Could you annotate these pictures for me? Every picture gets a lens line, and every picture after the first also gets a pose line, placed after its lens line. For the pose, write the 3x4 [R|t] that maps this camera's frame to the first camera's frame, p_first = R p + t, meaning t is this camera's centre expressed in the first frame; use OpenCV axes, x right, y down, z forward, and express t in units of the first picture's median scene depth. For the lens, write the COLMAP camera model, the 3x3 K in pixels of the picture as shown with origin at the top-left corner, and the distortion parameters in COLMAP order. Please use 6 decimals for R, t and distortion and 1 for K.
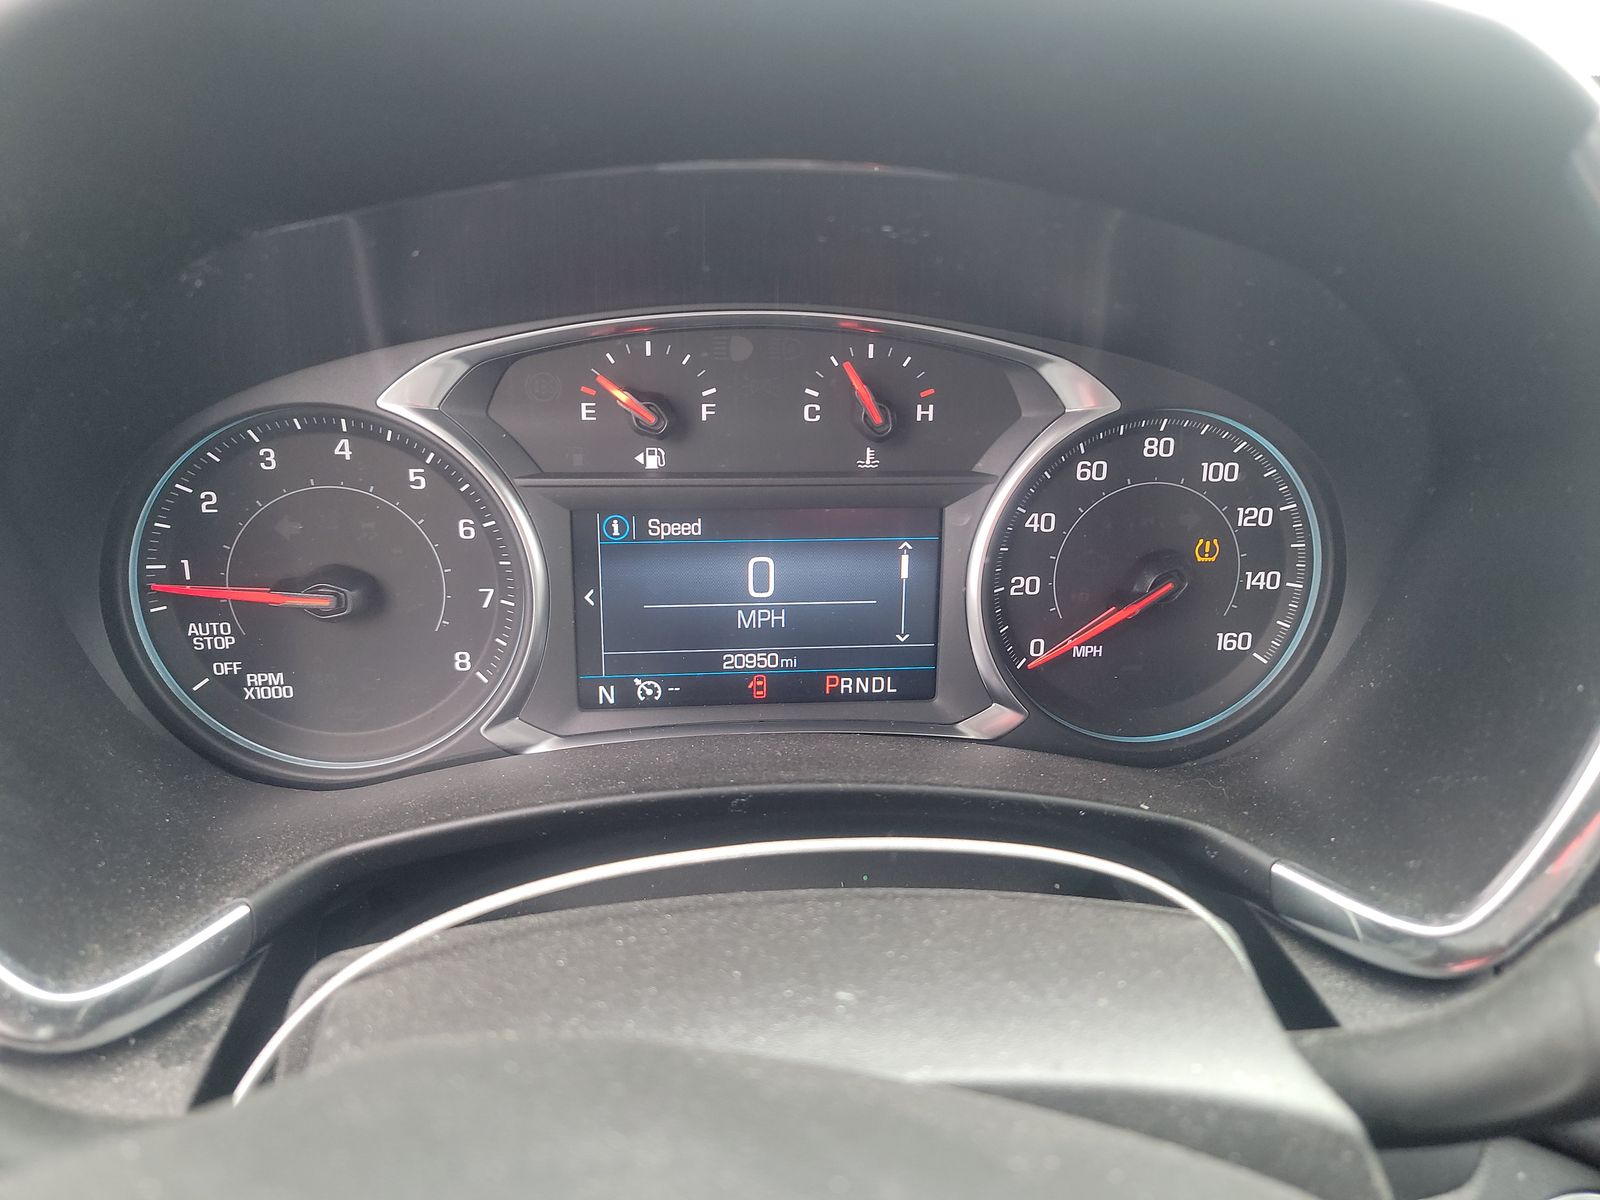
lens RADIAL K [[1123.7, 0, 800.0], [0, 1123.7, 600.0], [0, 0, 1]] dist [0.061373, -0.056908]
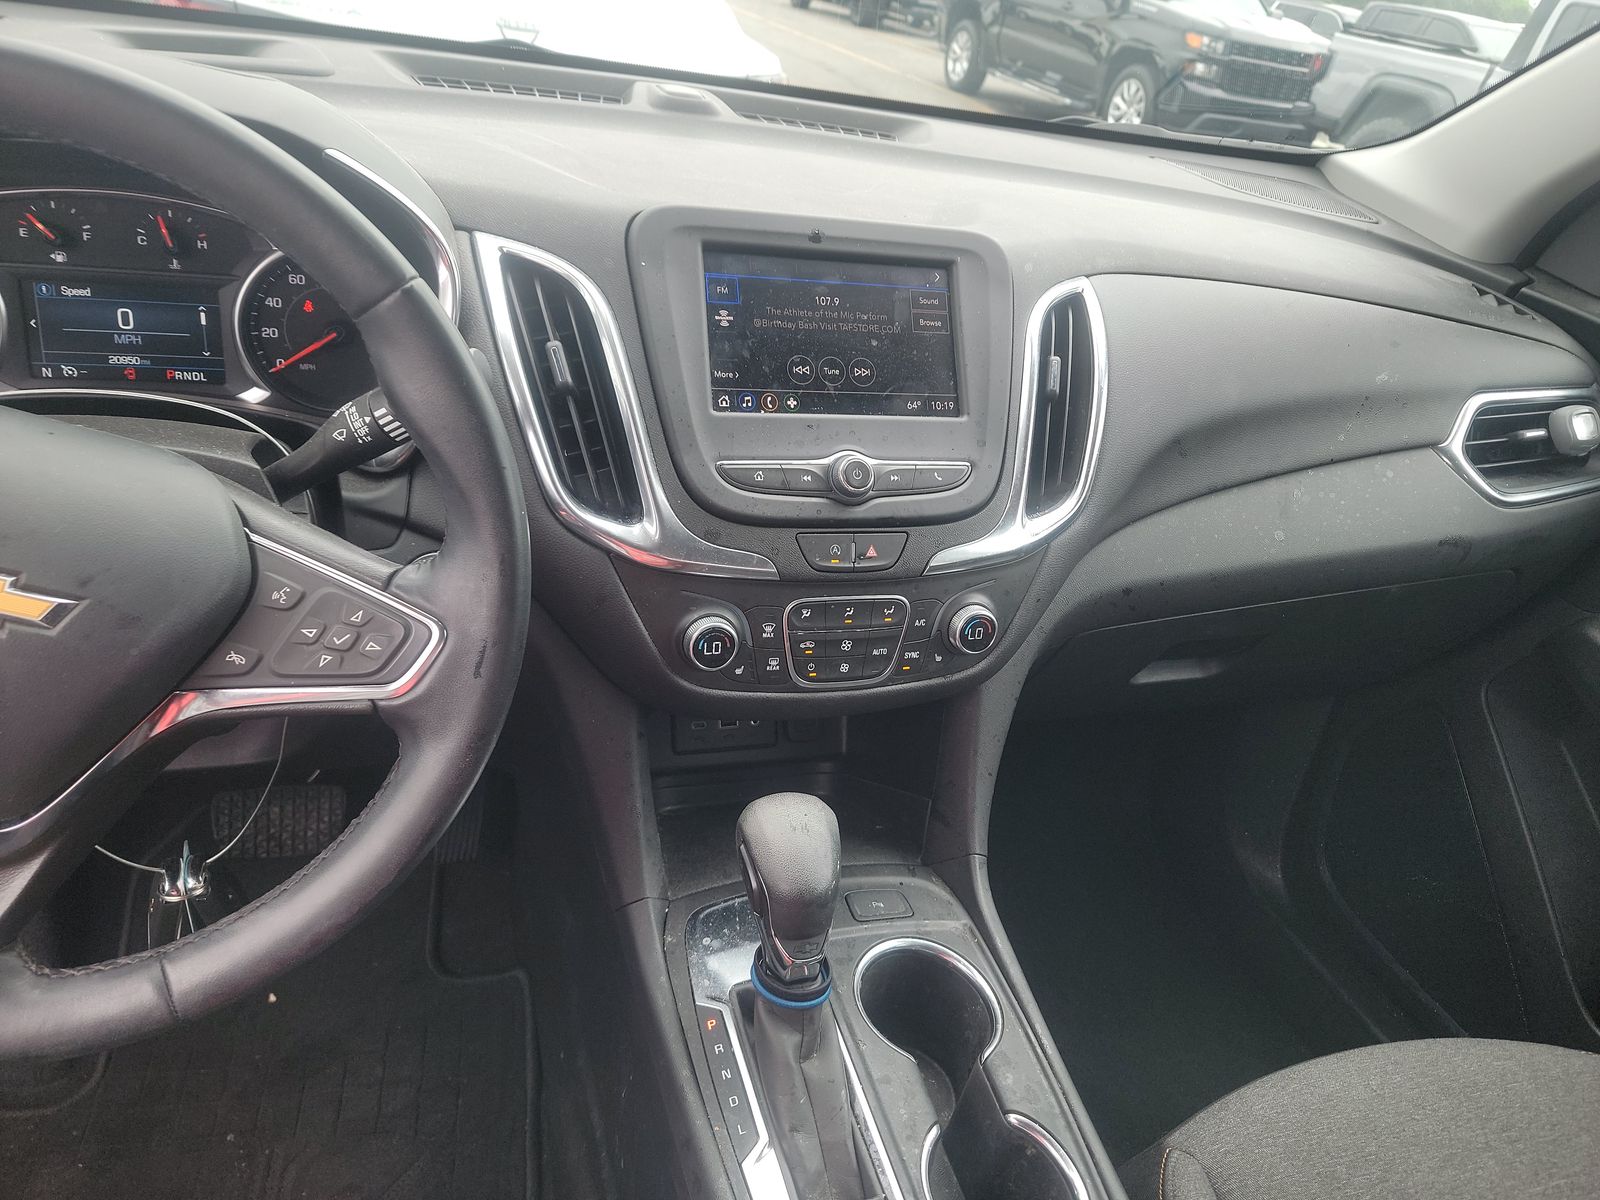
lens RADIAL K [[1123.7, 0, 800.0], [0, 1123.7, 600.0], [0, 0, 1]] dist [0.061373, -0.056908]
pose [[0.969838, -0.007913, 0.243623, 0.669233], [-0.014381, 0.995874, 0.089599, 0.296161], [-0.243327, -0.090400, 0.965723, -1.437459]]
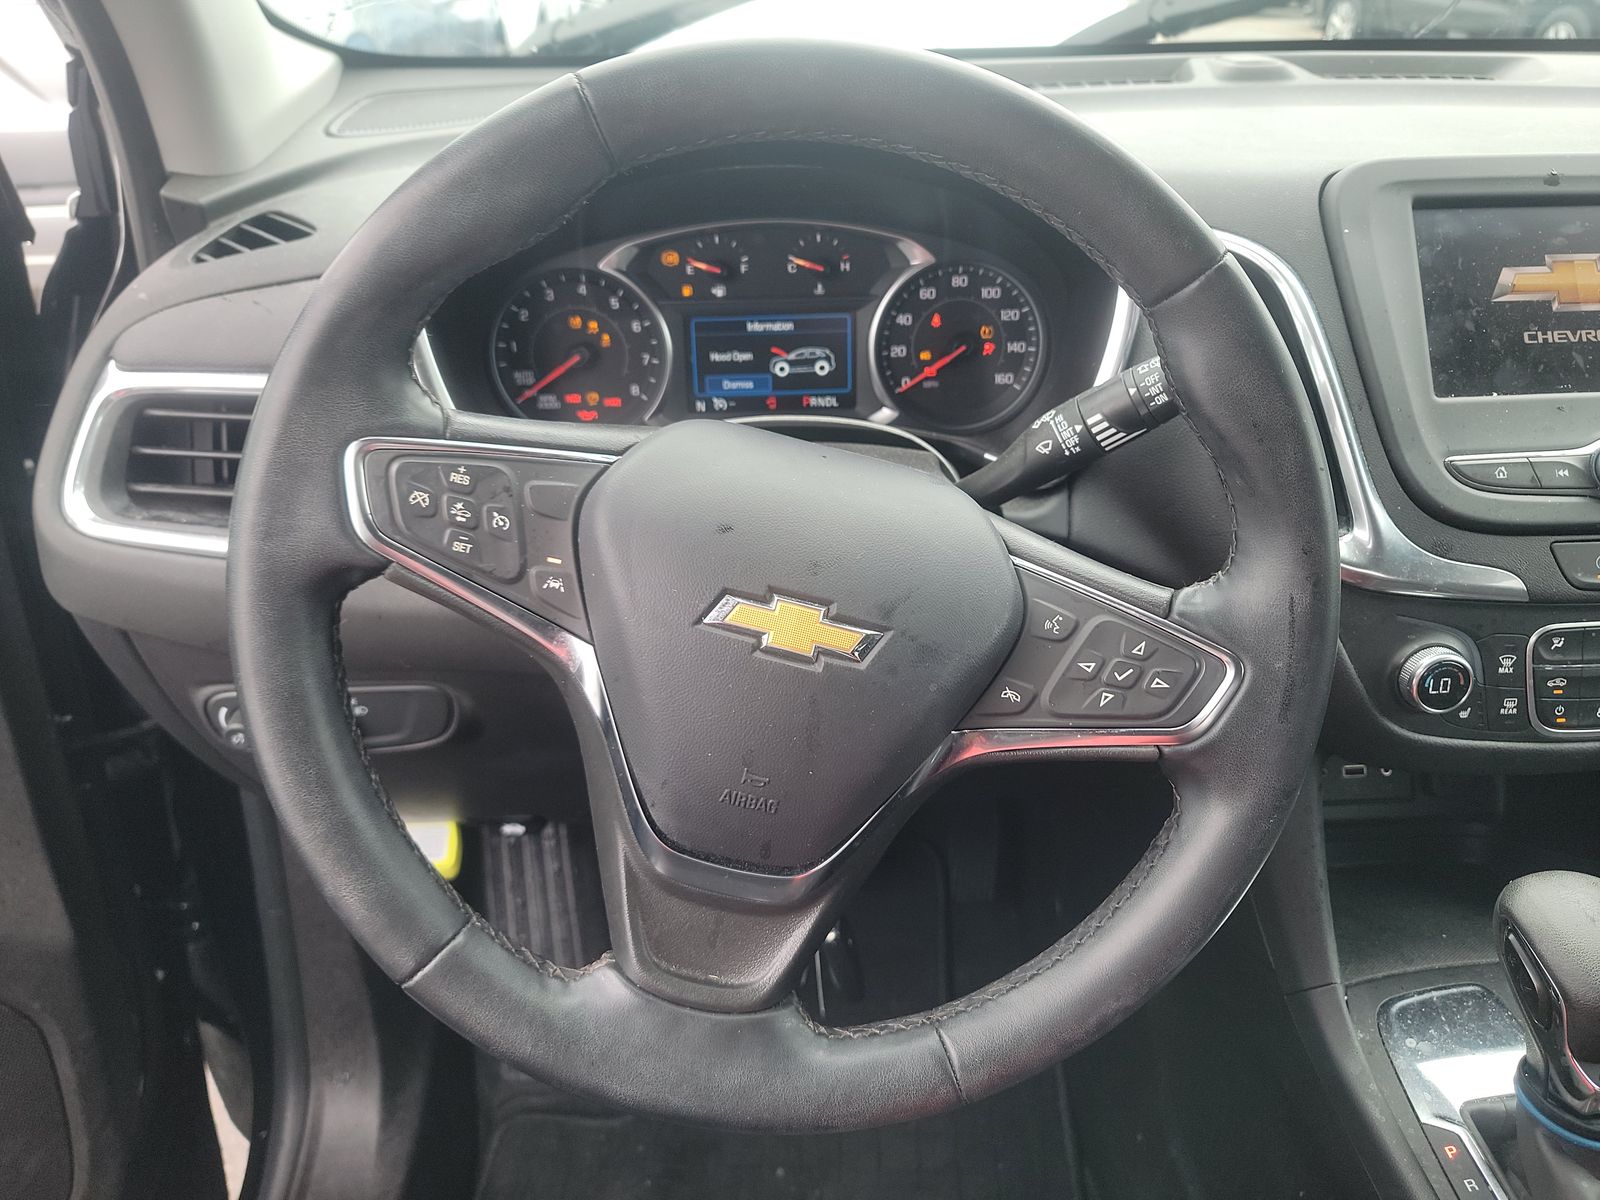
lens RADIAL K [[1123.3, 0, 798.8], [0, 1123.3, 582.3], [0, 0, 1]] dist [0.100558, -0.106725]
pose [[0.998527, -0.015217, -0.052071, 0.121785], [0.018008, 0.998402, 0.053561, 0.308085], [0.051173, -0.054420, 0.997206, -1.152456]]
